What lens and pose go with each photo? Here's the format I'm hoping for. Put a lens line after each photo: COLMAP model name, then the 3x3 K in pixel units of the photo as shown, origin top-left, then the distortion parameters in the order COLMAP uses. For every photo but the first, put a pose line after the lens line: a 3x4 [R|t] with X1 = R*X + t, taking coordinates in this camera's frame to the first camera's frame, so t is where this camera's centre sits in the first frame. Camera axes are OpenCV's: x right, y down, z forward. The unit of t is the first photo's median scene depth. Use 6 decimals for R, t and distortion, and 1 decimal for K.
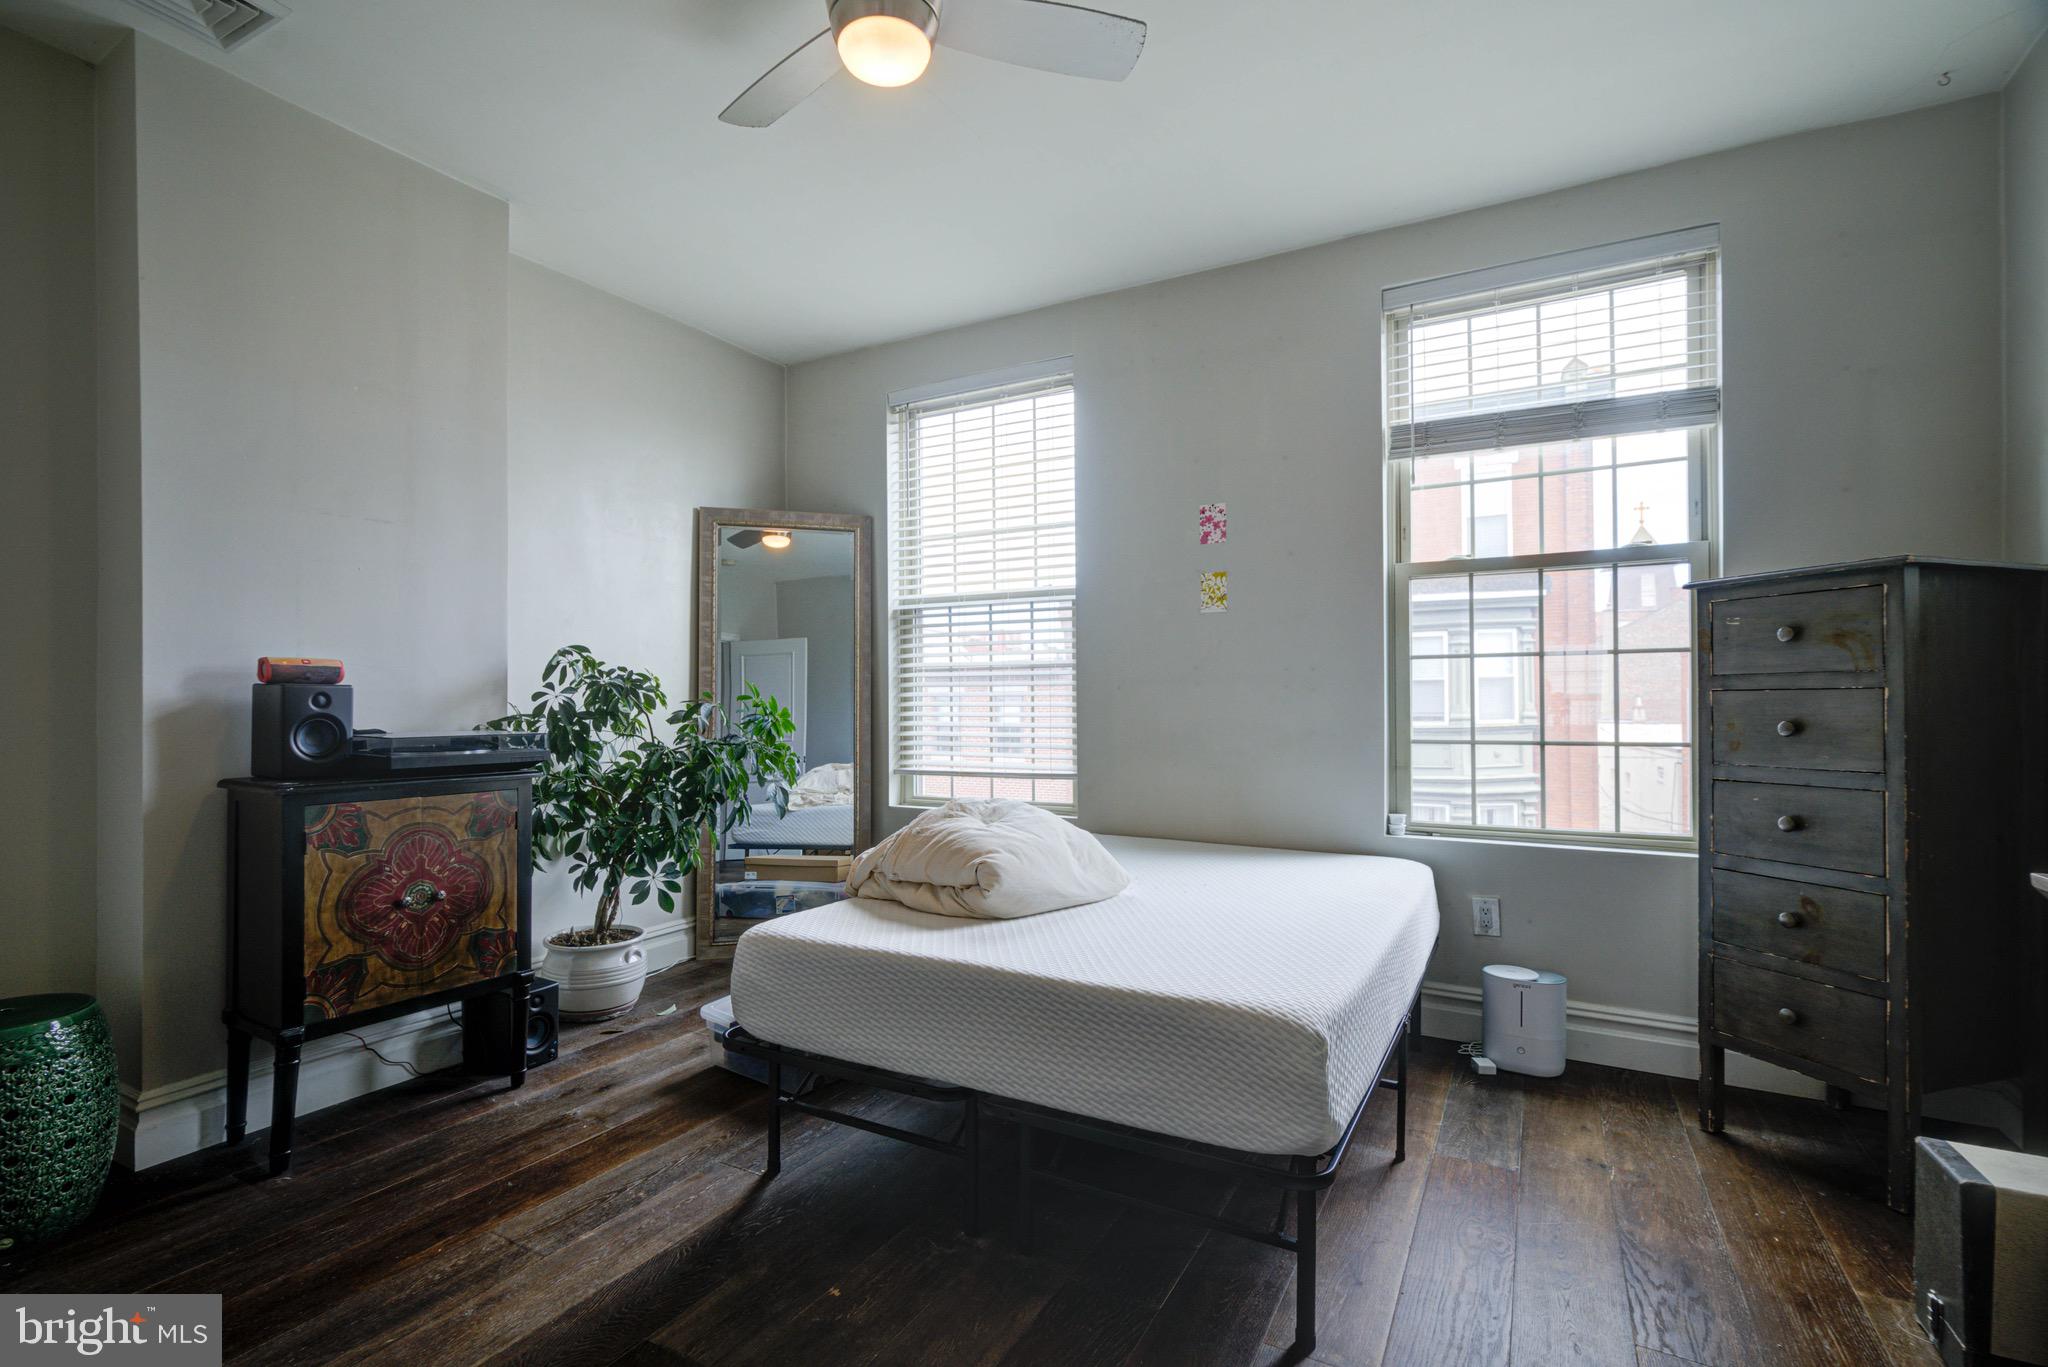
lens RADIAL K [[952.7, 0, 1021.2], [0, 952.7, 693.5], [0, 0, 1]] dist [-0.005830, -0.000383]
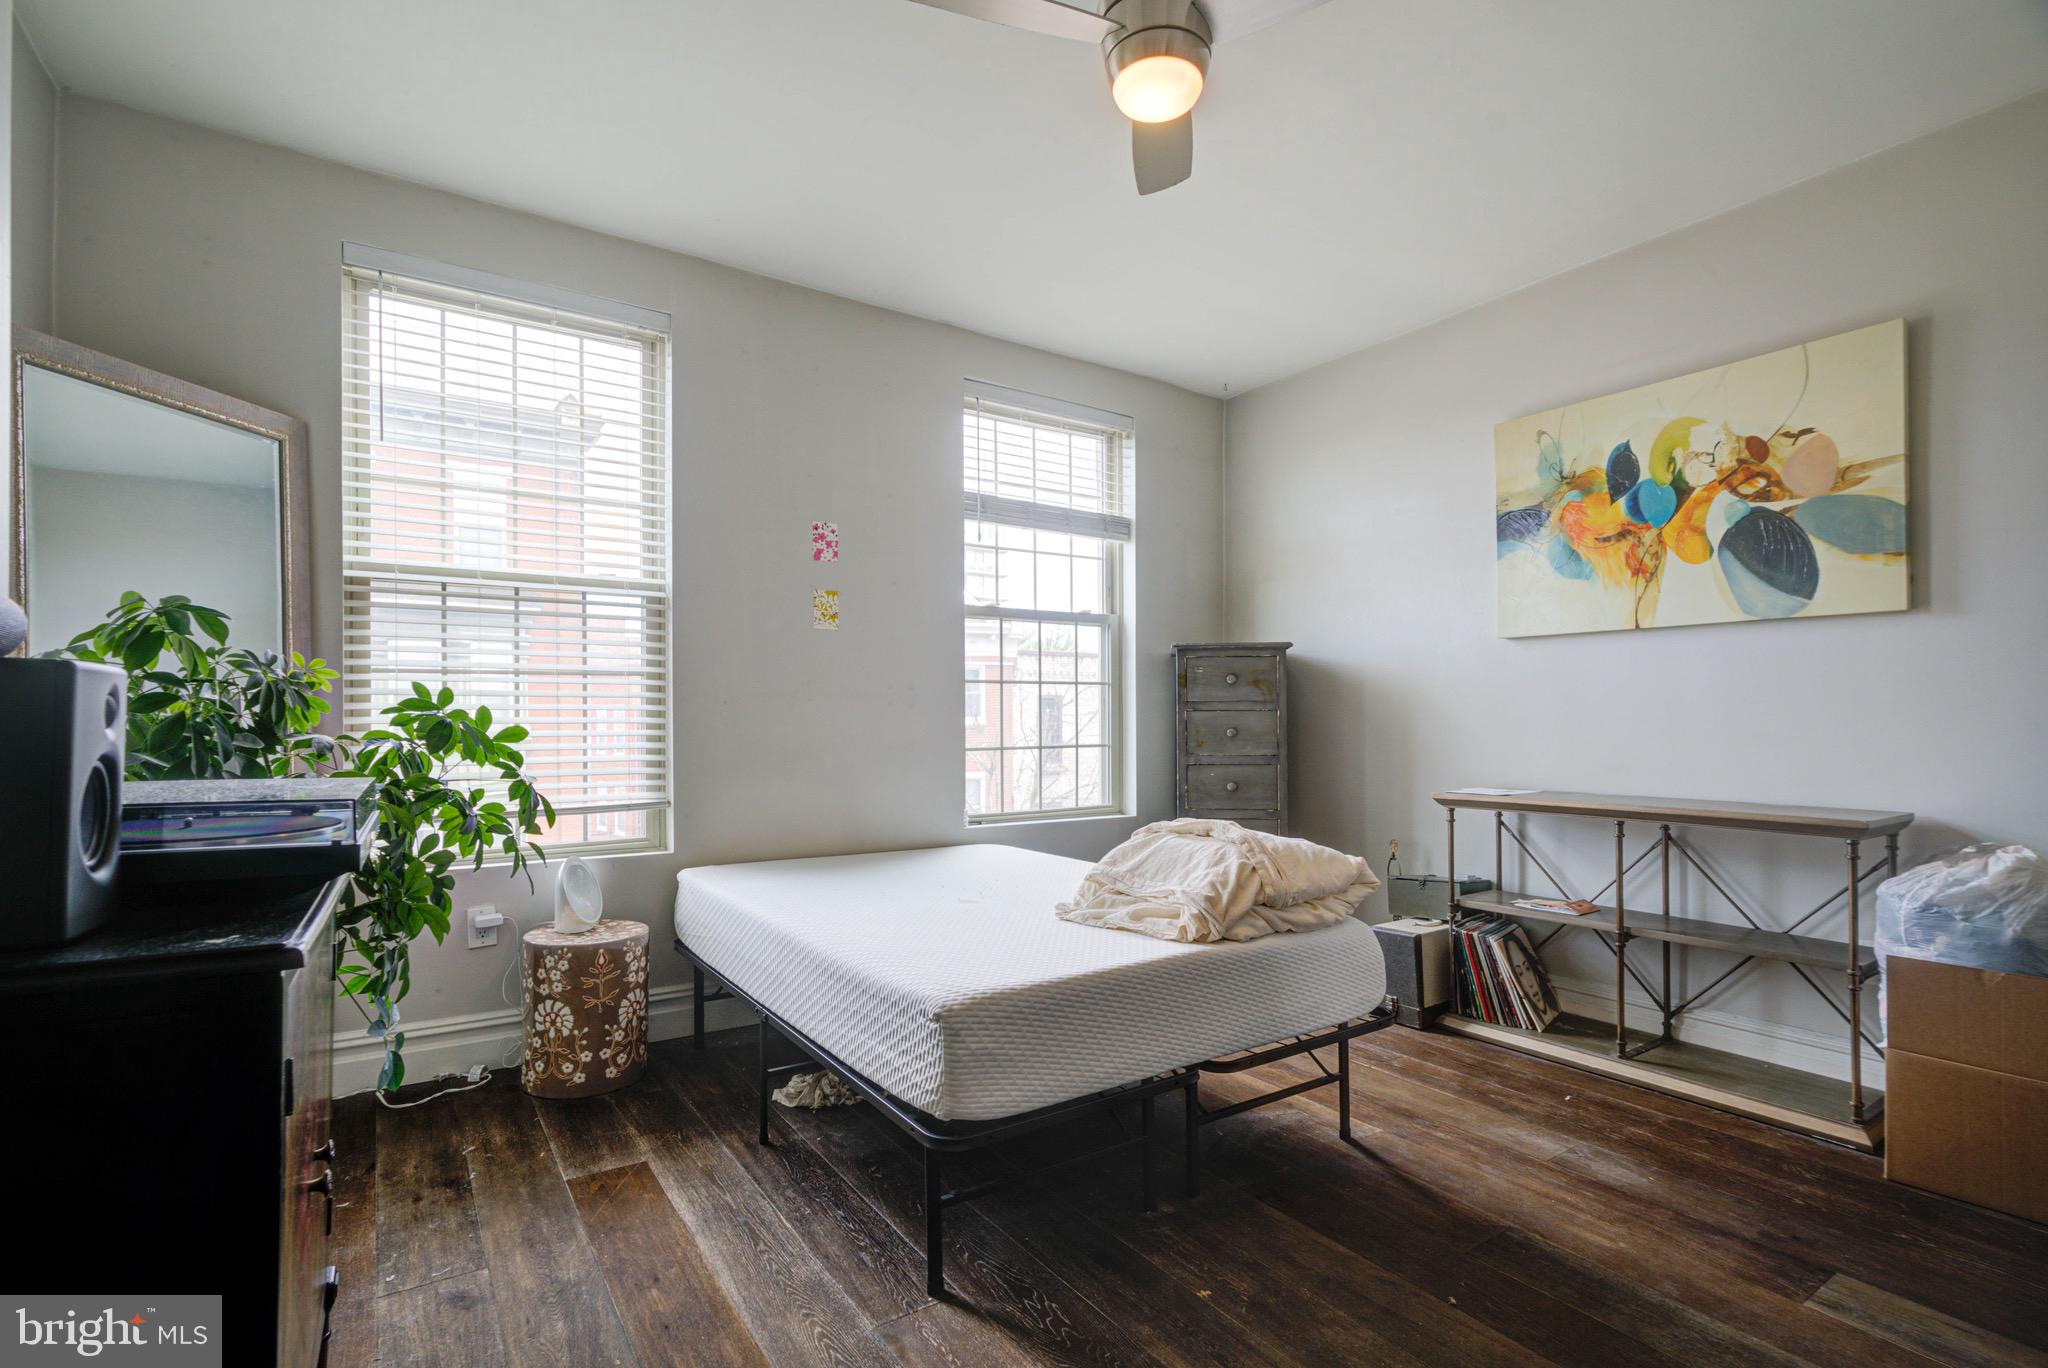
lens RADIAL K [[952.7, 0, 1017.8], [0, 952.7, 690.2], [0, 0, 1]] dist [-0.005830, -0.000383]
pose [[0.444478, 0.023929, 0.895470, -0.631460], [-0.008597, 0.999711, -0.022447, 0.000532], [-0.895749, 0.002278, 0.444555, 0.377068]]
